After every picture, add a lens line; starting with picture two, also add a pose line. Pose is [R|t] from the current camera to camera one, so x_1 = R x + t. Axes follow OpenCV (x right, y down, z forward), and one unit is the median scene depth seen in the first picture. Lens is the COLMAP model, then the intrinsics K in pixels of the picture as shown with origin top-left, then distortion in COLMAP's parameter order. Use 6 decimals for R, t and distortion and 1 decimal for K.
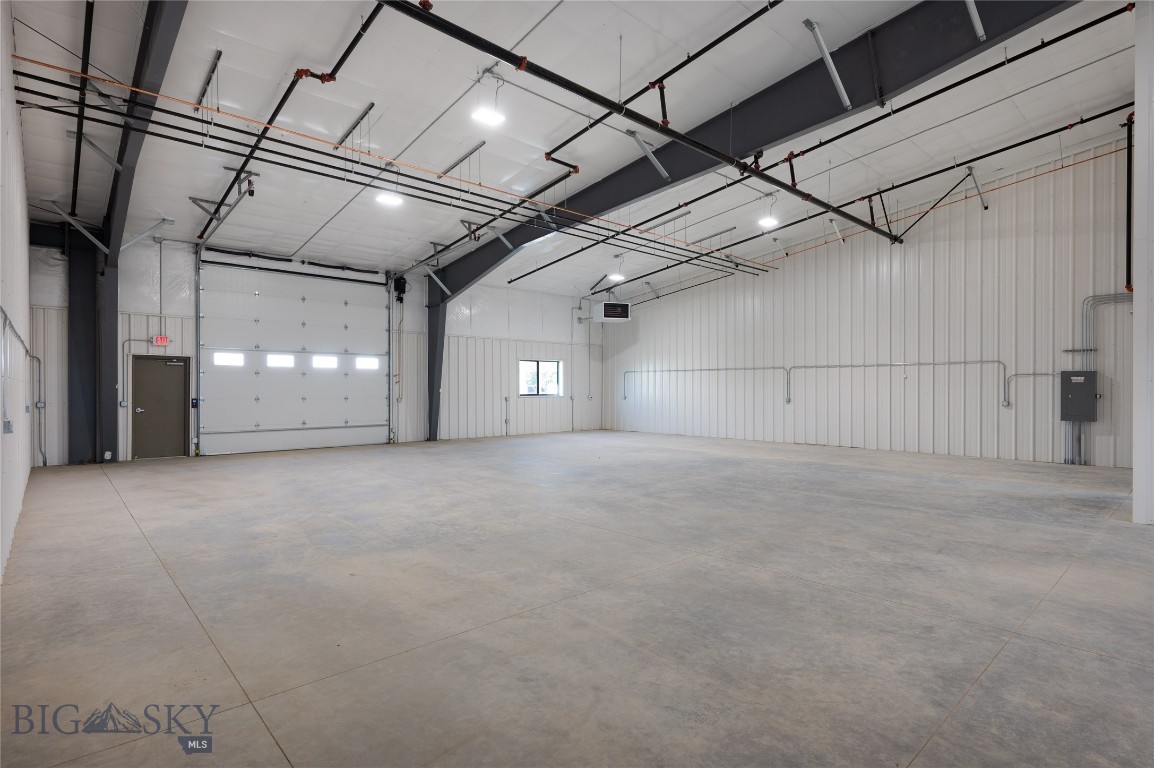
lens RADIAL K [[580.3, 0, 577.0], [0, 580.3, 384.0], [0, 0, 1]] dist [-0.002046, -0.000165]
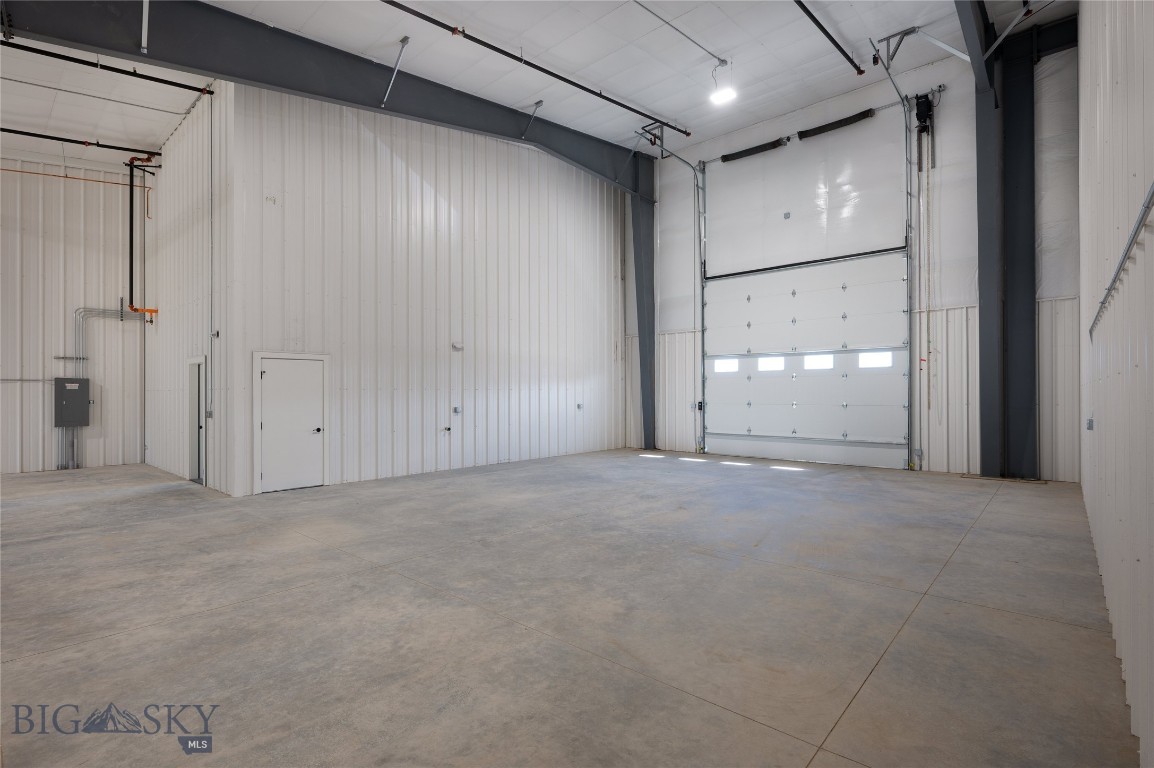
lens RADIAL K [[543.8, 0, 577.0], [0, 543.8, 384.0], [0, 0, 1]] dist [0.001854, 0.000488]
pose [[-0.098933, 0.015089, 0.994980, -0.720797], [-0.002904, 0.999876, -0.015452, 0.002548], [-0.995090, -0.004418, -0.098877, 0.755446]]
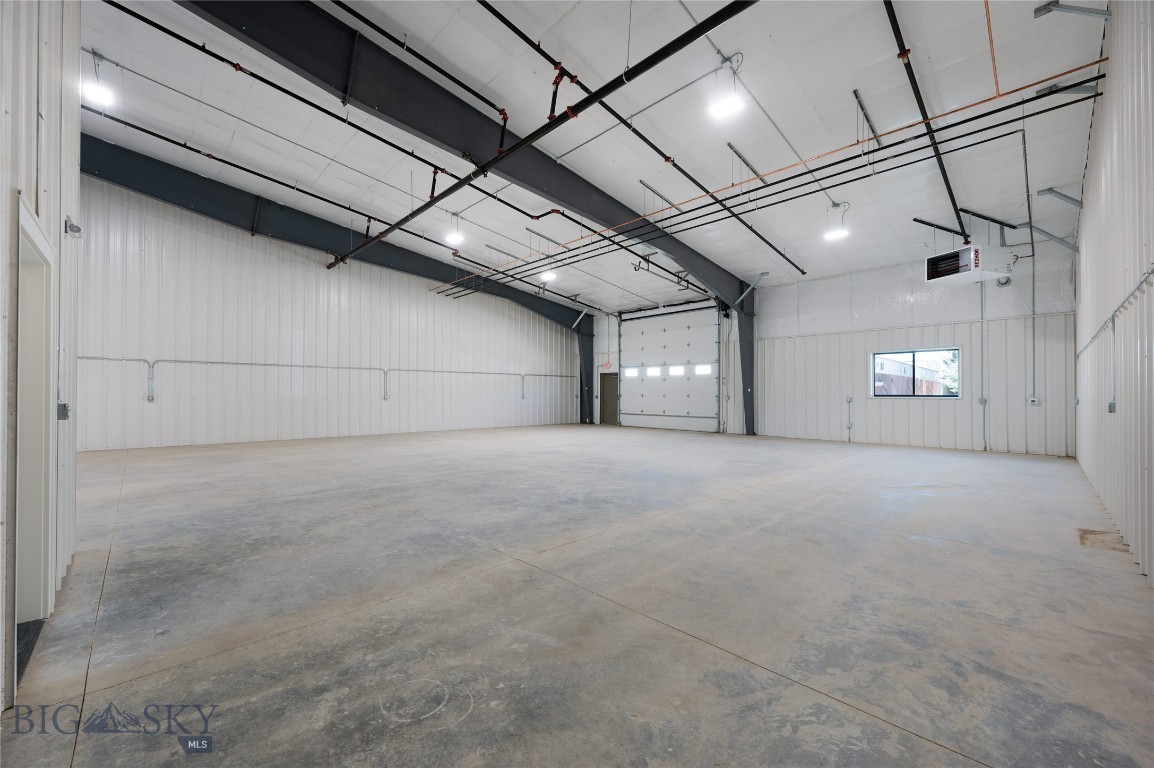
lens RADIAL K [[459.2, 0, 577.0], [0, 459.2, 384.0], [0, 0, 1]] dist [-0.001051, -0.000051]
pose [[0.016291, -0.016929, -0.999724, 0.410245], [0.008047, 0.999826, -0.016800, 0.007259], [0.999835, -0.007771, 0.016425, 0.419583]]
